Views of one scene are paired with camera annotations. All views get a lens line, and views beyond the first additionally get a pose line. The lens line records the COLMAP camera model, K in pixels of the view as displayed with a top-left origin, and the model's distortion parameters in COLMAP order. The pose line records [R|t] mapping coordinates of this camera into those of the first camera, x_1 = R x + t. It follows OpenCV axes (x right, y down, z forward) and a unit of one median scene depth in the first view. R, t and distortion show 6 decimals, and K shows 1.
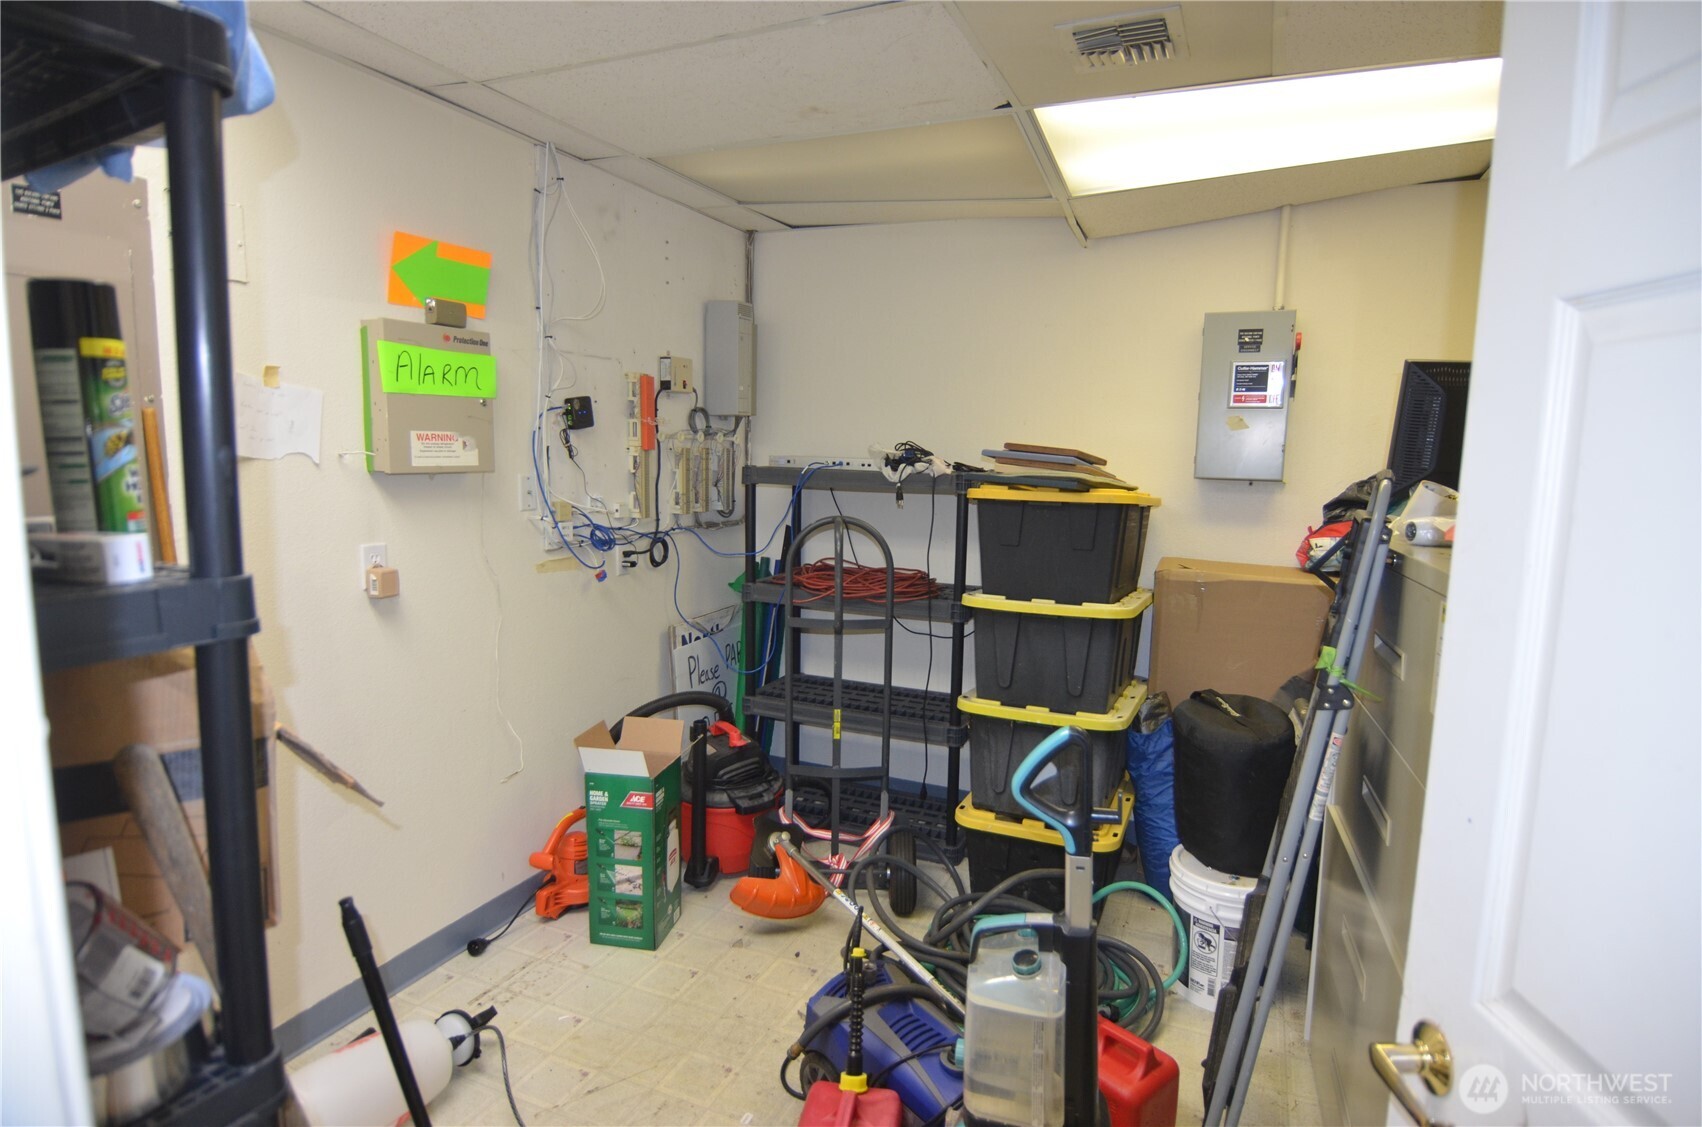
lens RADIAL K [[892.6, 0, 870.6], [0, 892.6, 563.1], [0, 0, 1]] dist [0.003460, -0.020389]
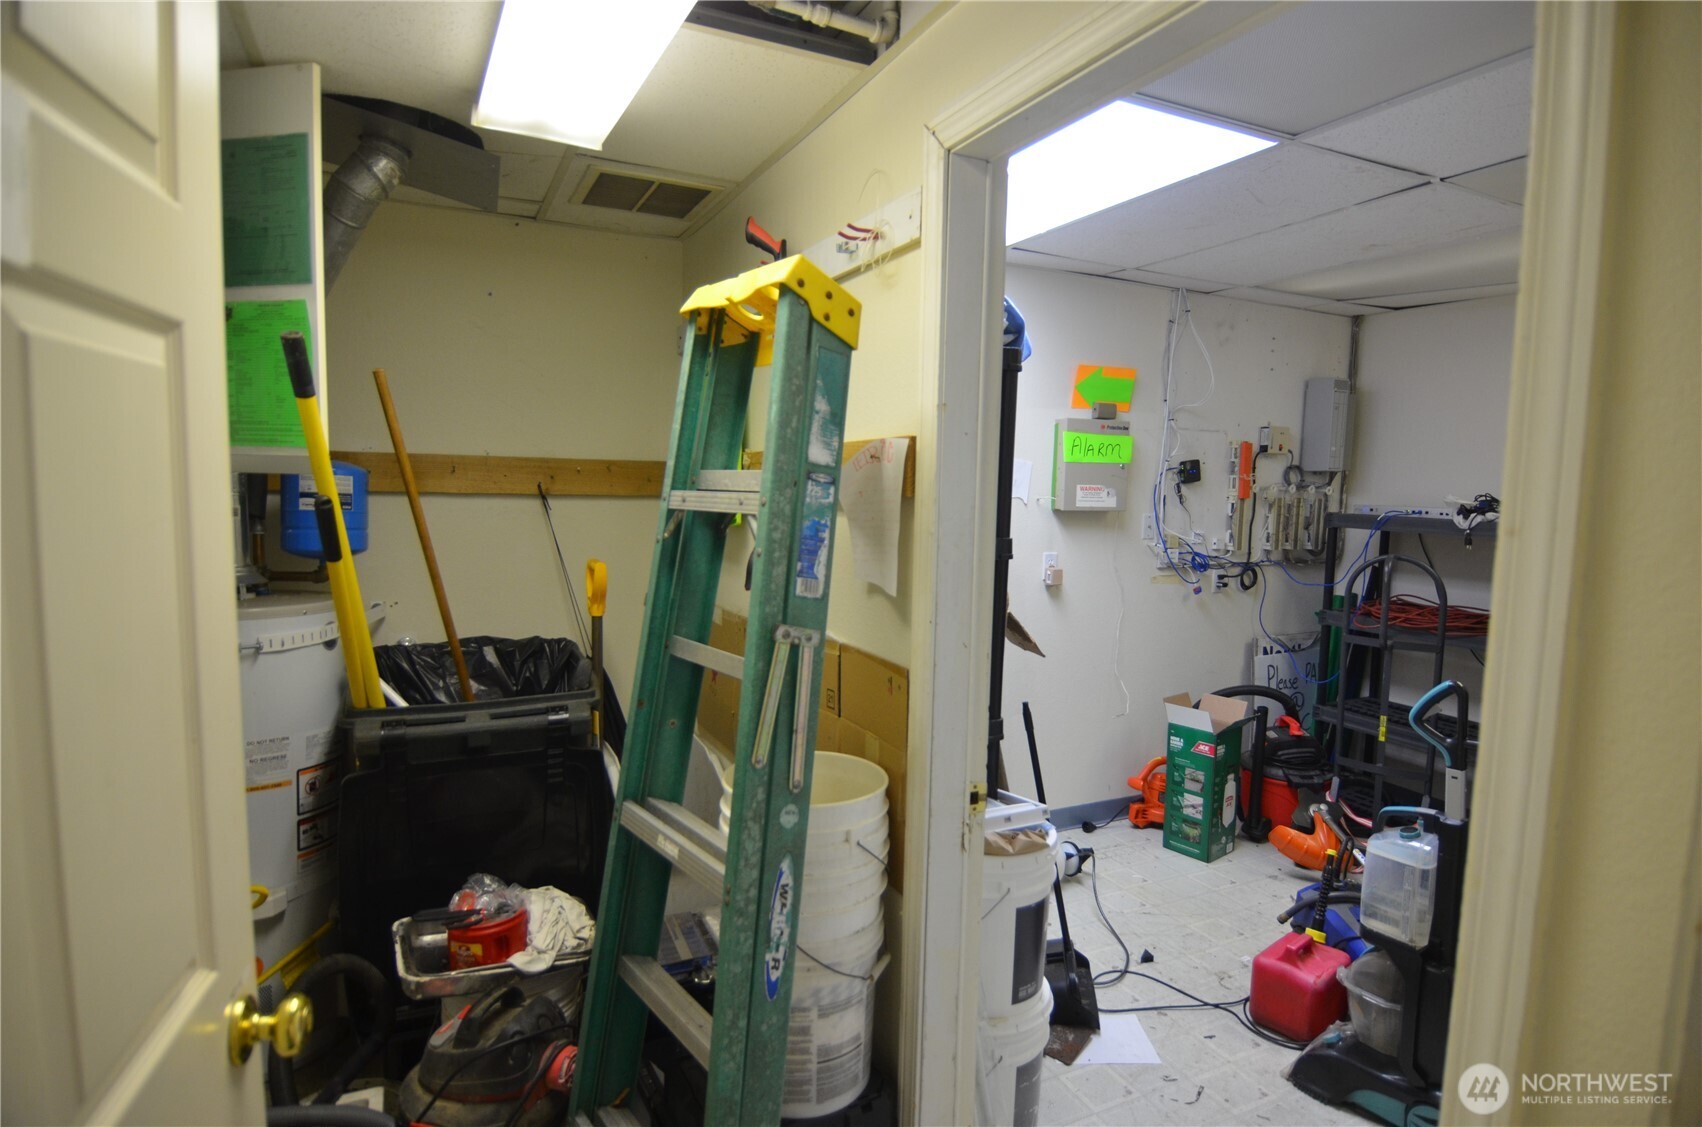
lens RADIAL K [[892.6, 0, 870.6], [0, 892.6, 563.1], [0, 0, 1]] dist [0.003460, -0.020389]
pose [[0.758506, 0.055431, -0.649305, 0.212126], [-0.092377, 0.995460, -0.022931, 0.052938], [0.645086, 0.077374, 0.760183, -0.378090]]
